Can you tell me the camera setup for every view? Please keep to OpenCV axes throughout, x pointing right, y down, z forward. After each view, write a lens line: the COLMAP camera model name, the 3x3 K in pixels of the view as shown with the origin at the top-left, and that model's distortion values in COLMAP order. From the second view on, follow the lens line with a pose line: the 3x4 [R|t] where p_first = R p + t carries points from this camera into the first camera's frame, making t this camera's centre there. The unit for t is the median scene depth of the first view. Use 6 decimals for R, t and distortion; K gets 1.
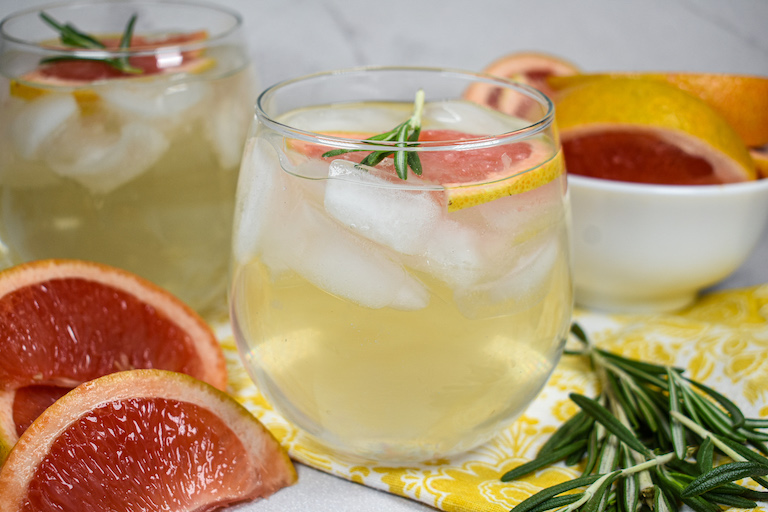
lens RADIAL K [[1537.9, 0, 385.3], [0, 1537.9, 256.7], [0, 0, 1]] dist [0.066776, 0.000000]
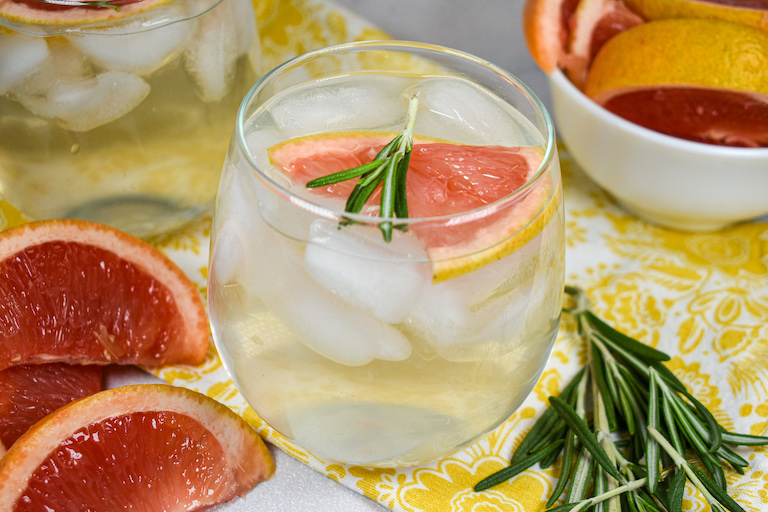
lens RADIAL K [[1601.0, 0, 382.1], [0, 1601.0, 254.9], [0, 0, 1]] dist [0.088762, 0.000000]
pose [[0.998905, 0.046633, -0.003641, 0.010982], [-0.042722, 0.941291, 0.334882, -0.347015], [0.019044, -0.334360, 0.942253, 0.052975]]
